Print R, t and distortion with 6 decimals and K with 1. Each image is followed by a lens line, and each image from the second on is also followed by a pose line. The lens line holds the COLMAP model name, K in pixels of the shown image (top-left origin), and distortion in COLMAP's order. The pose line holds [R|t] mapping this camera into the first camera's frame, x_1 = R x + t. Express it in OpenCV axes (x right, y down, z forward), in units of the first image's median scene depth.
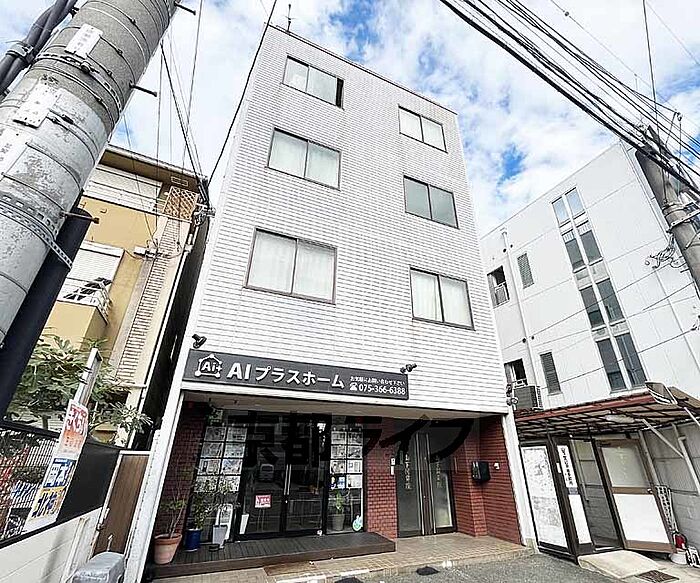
lens RADIAL K [[351.2, 0, 350.4], [0, 351.2, 301.7], [0, 0, 1]] dist [-0.001566, 0.000074]
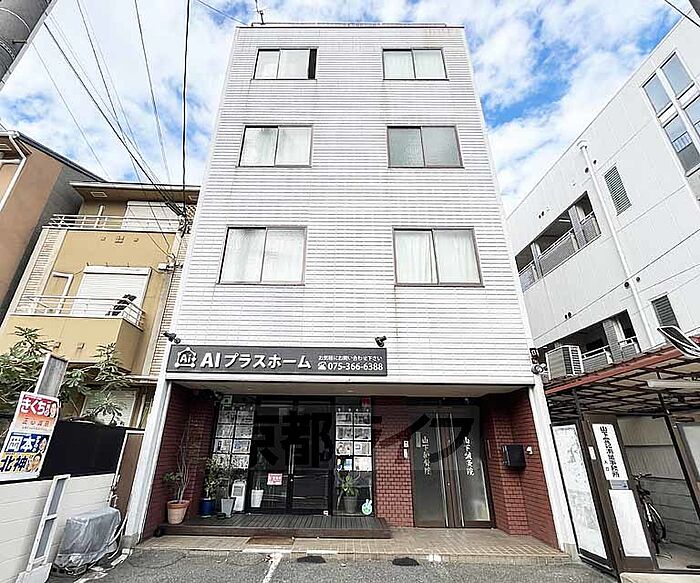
lens RADIAL K [[369.3, 0, 309.1], [0, 369.3, 289.9], [0, 0, 1]] dist [-0.000224, -0.000109]
pose [[0.900489, -0.158075, -0.405133, 0.399654], [0.167123, 0.985848, -0.013193, 0.038553], [0.401485, -0.055827, 0.914163, 0.055854]]
